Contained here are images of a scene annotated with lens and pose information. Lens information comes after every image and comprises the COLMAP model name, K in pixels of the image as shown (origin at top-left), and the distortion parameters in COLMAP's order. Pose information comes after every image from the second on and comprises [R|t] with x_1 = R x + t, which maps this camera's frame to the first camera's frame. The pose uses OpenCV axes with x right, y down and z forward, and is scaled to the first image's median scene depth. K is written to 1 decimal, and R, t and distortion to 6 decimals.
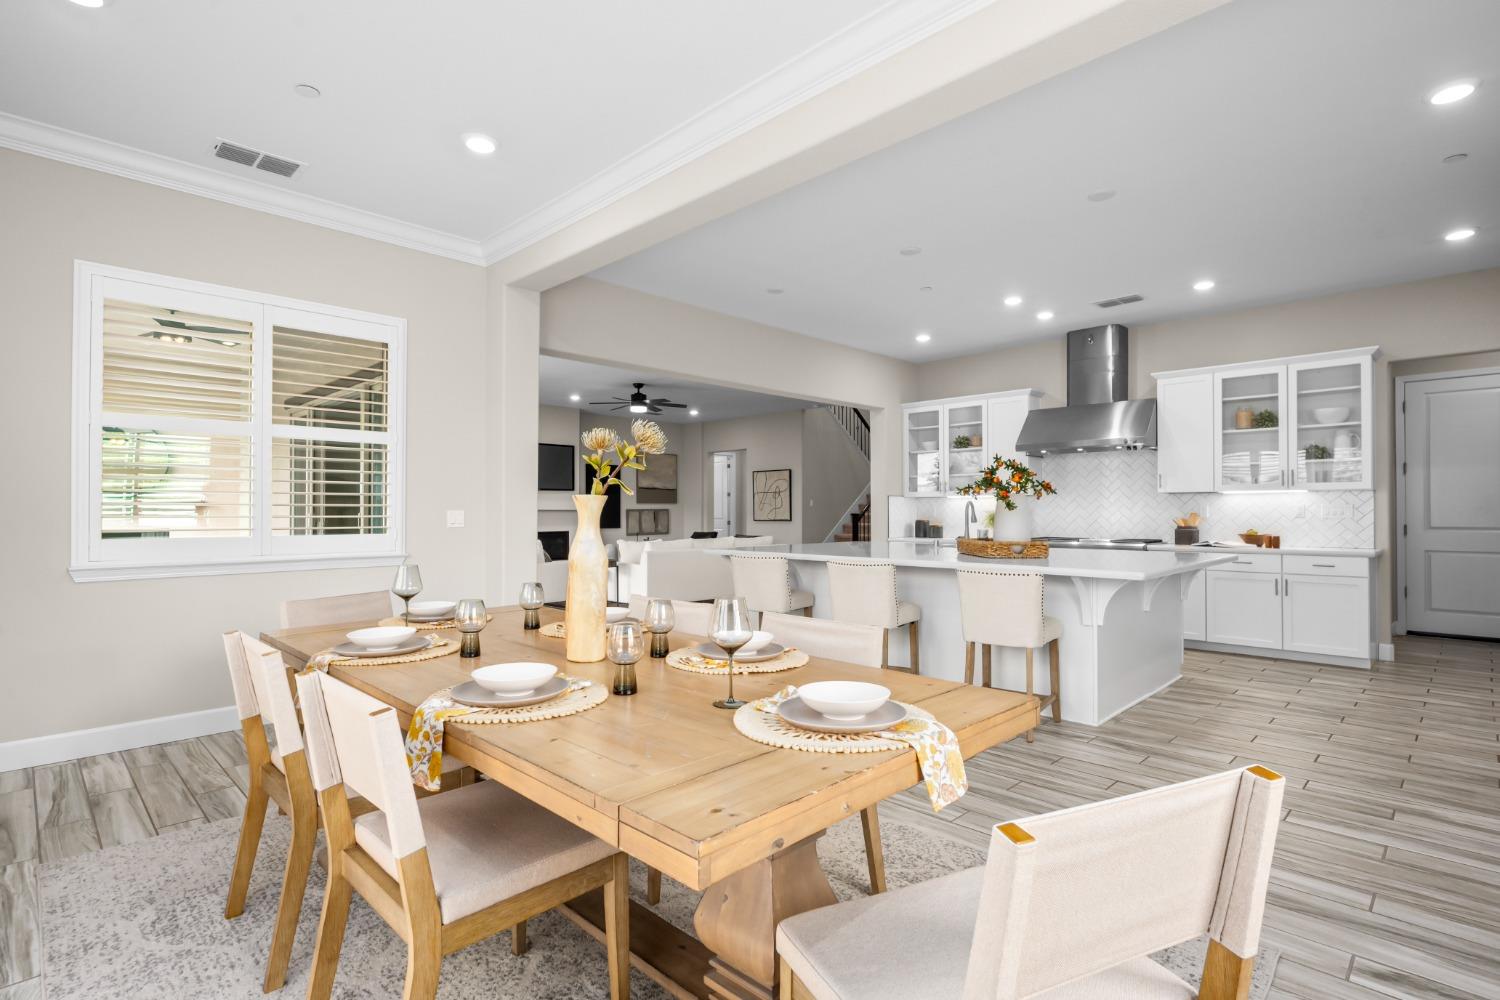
lens RADIAL K [[748.5, 0, 728.9], [0, 748.5, 504.7], [0, 0, 1]] dist [0.006360, 0.000662]
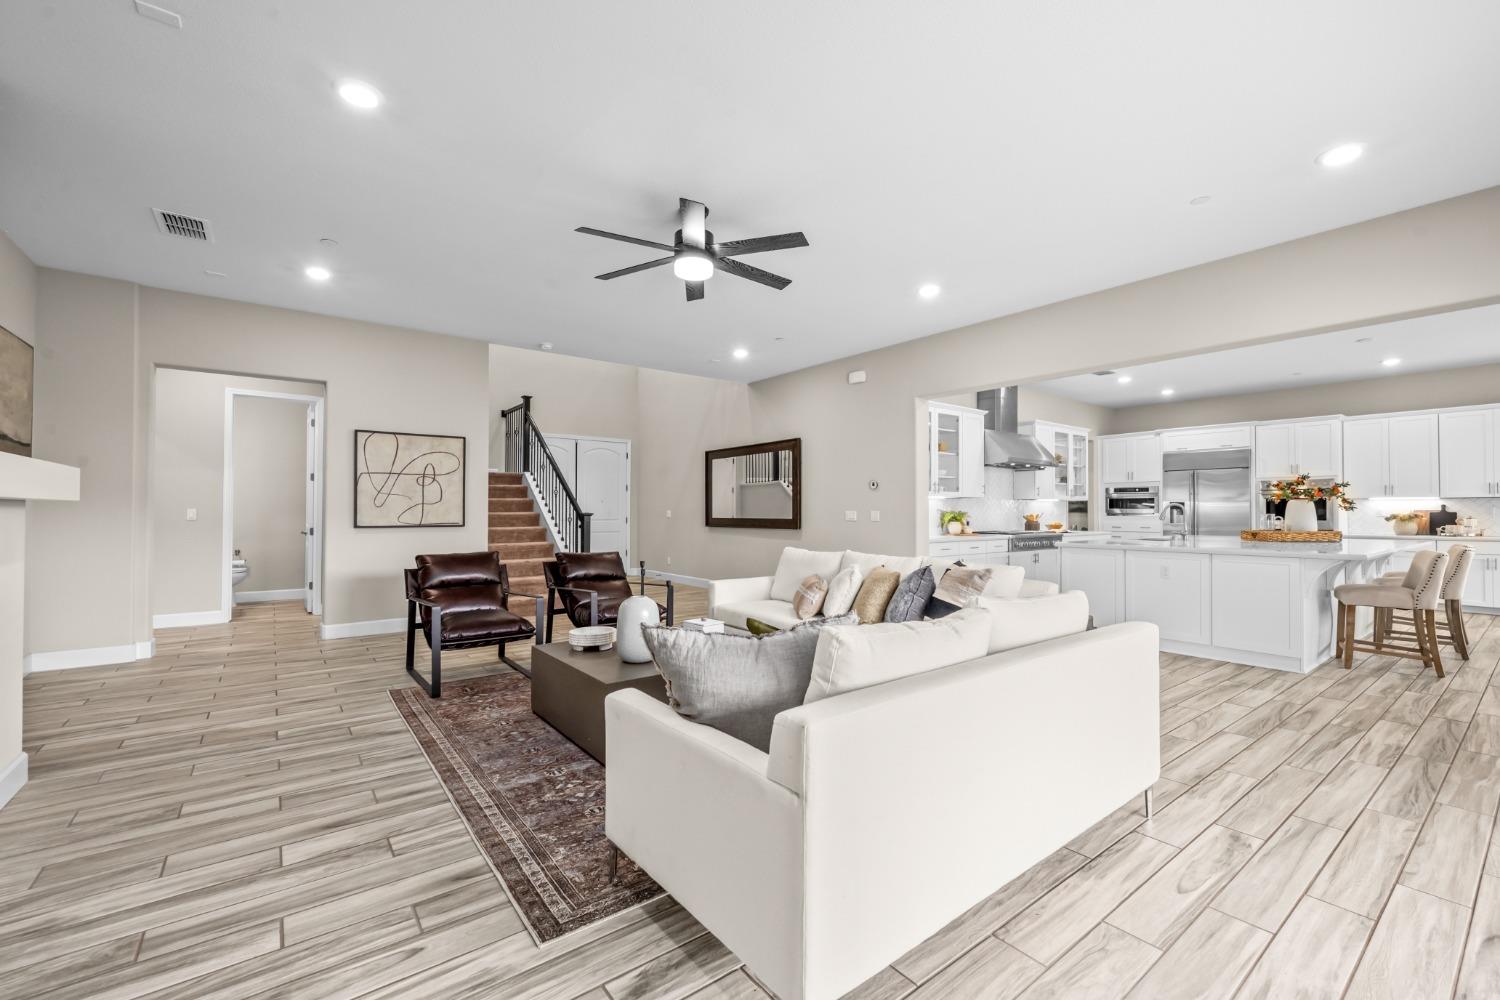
lens RADIAL K [[598.8, 0, 746.8], [0, 598.8, 503.2], [0, 0, 1]] dist [0.000487, 0.000079]
pose [[0.129230, 0.016172, 0.991483, -0.705506], [-0.010780, 0.999831, -0.014903, 0.017061], [-0.991556, -0.008763, 0.129382, 1.475186]]
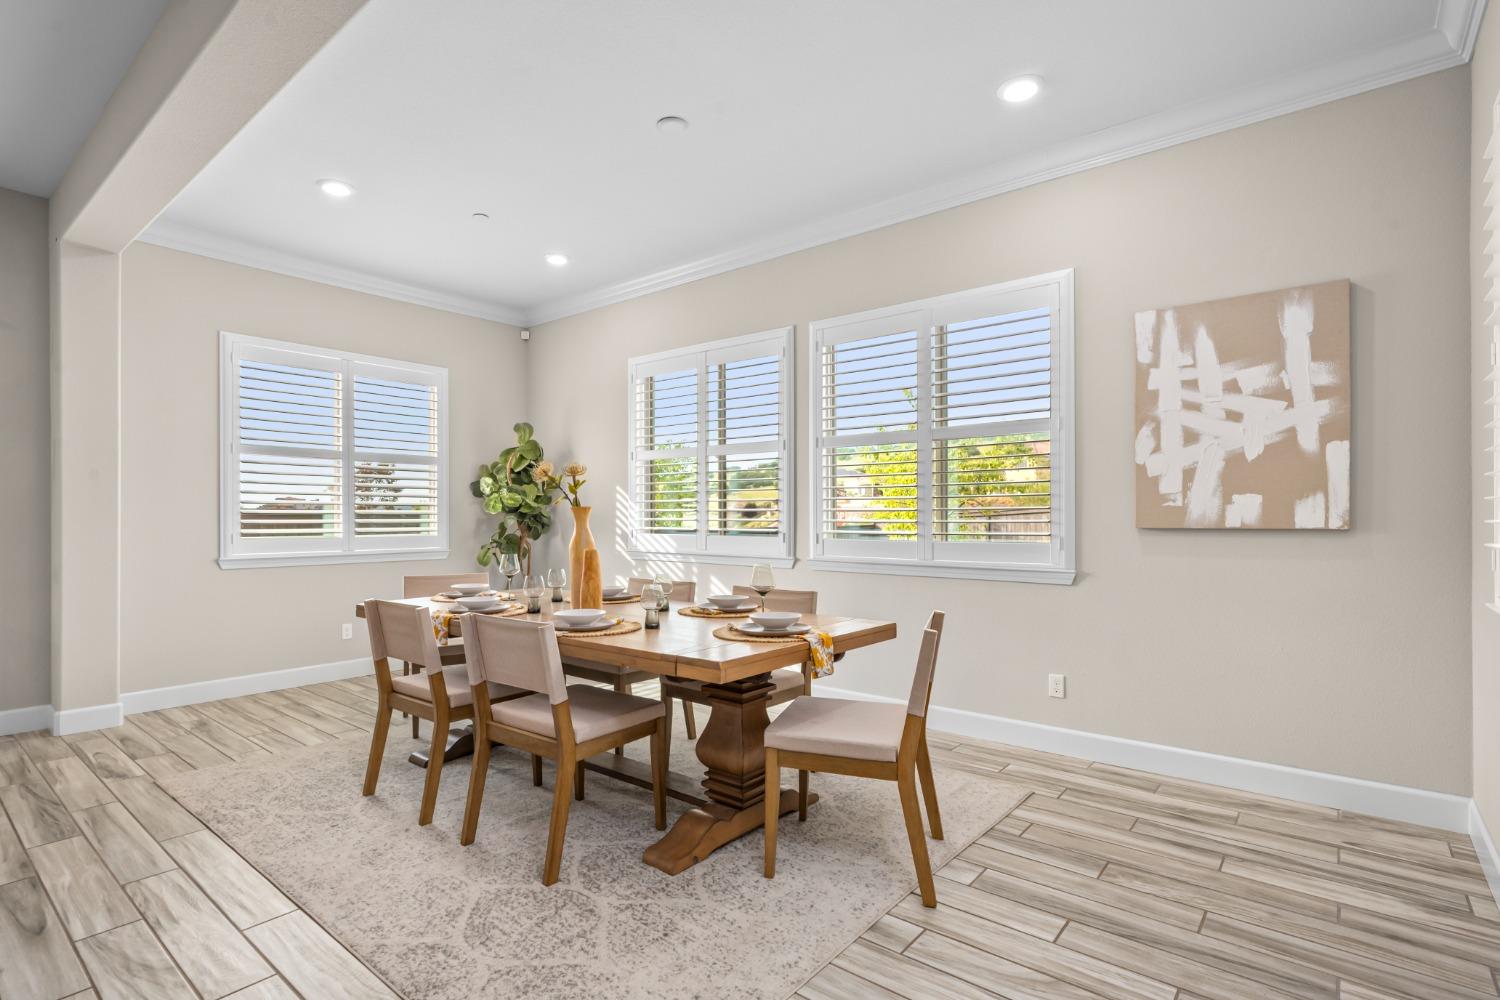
lens RADIAL K [[726.5, 0, 741.3], [0, 726.5, 515.4], [0, 0, 1]] dist [-0.003948, -0.000113]
pose [[-0.992316, 0.002692, -0.123699, -0.109764], [0.004498, 0.999887, -0.014323, 0.010238], [0.123647, -0.014770, -0.992216, 0.867314]]
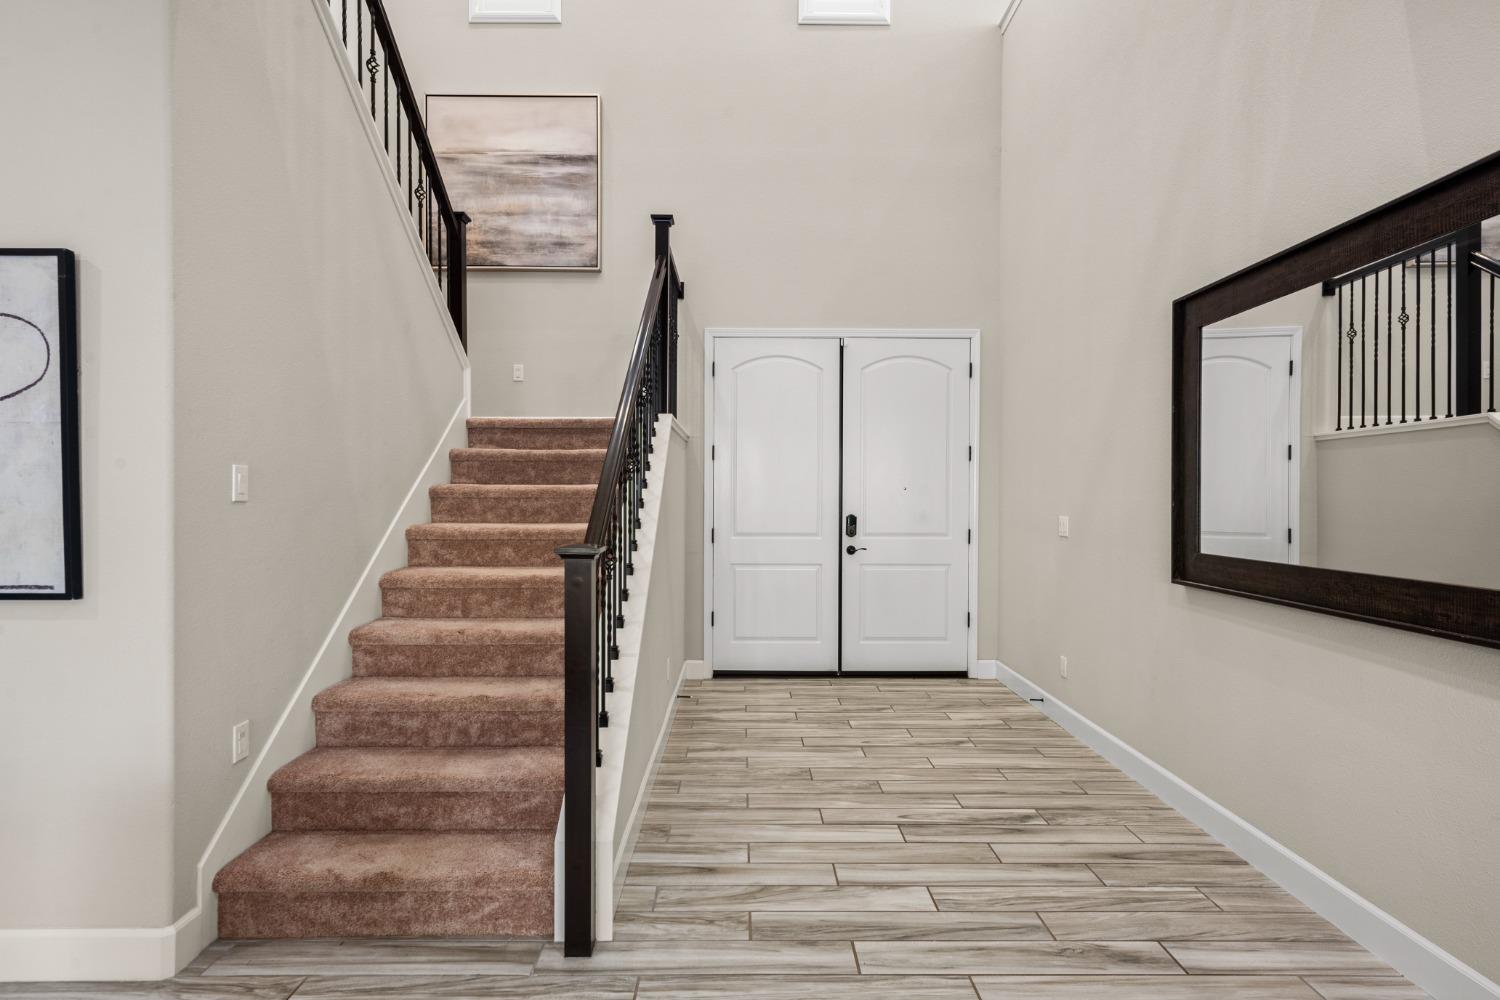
lens RADIAL K [[751.8, 0, 747.3], [0, 751.8, 505.4], [0, 0, 1]] dist [0.001461, 0.001648]
pose [[0.676269, -0.006446, 0.736627, 0.127837], [-0.013485, 0.999686, 0.021129, -0.003836], [-0.736531, -0.024223, 0.675970, 1.626292]]
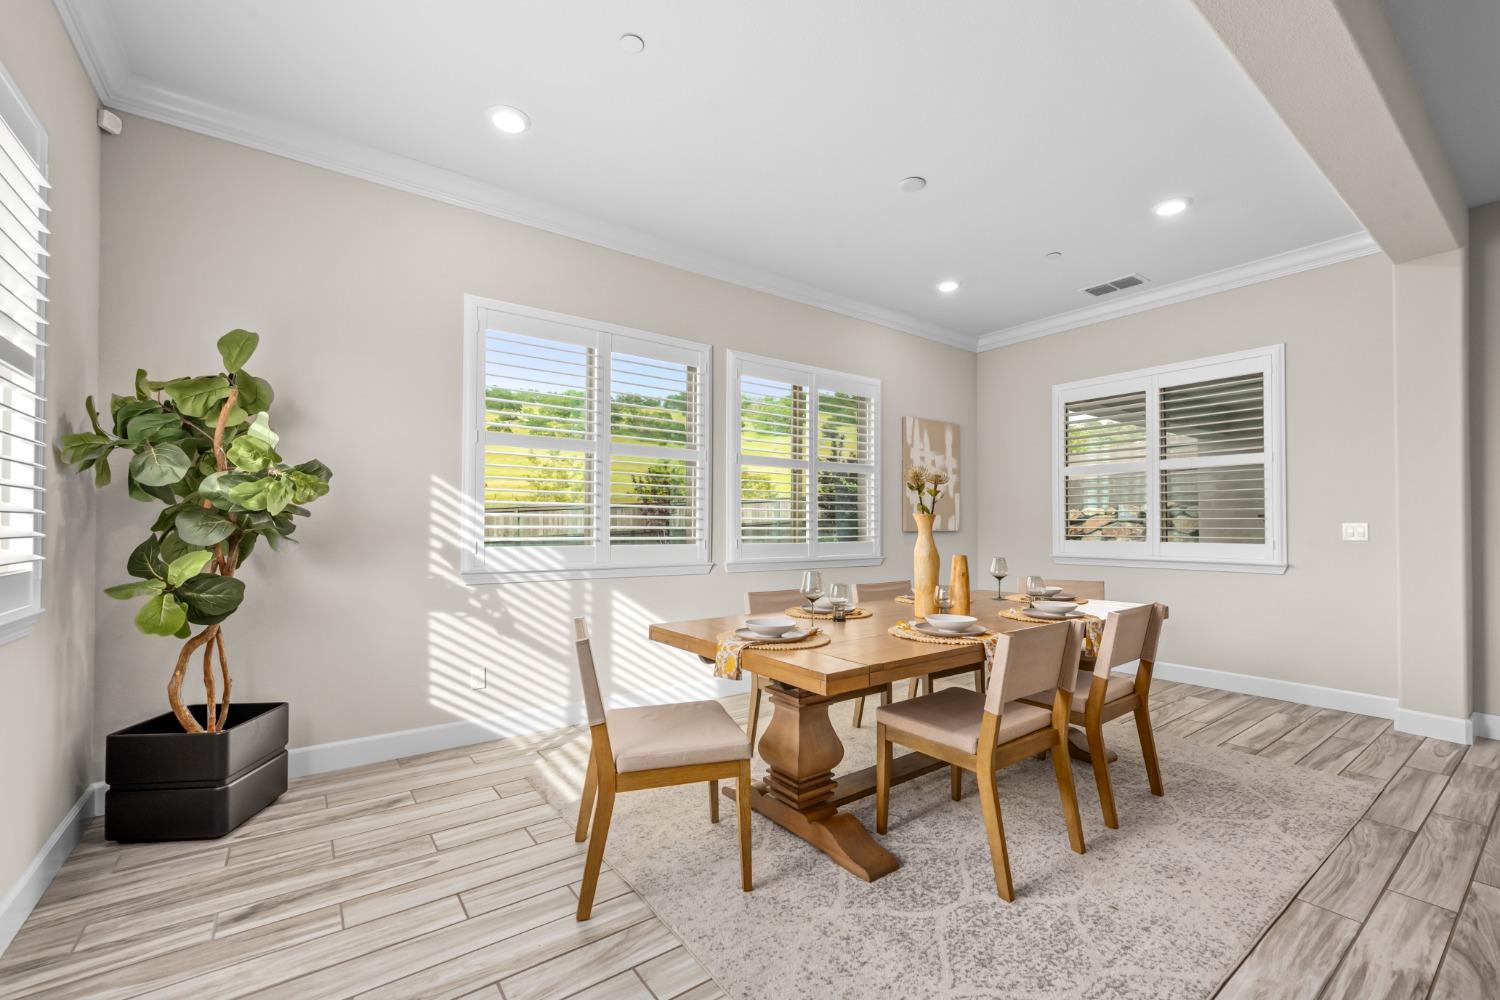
lens RADIAL K [[606.7, 0, 756.6], [0, 606.7, 513.8], [0, 0, 1]] dist [-0.002861, -0.000154]
pose [[-0.136024, -0.017796, -0.990546, 0.389093], [0.008990, 0.999775, -0.019196, 0.003159], [0.990665, -0.011516, -0.135834, 0.280637]]
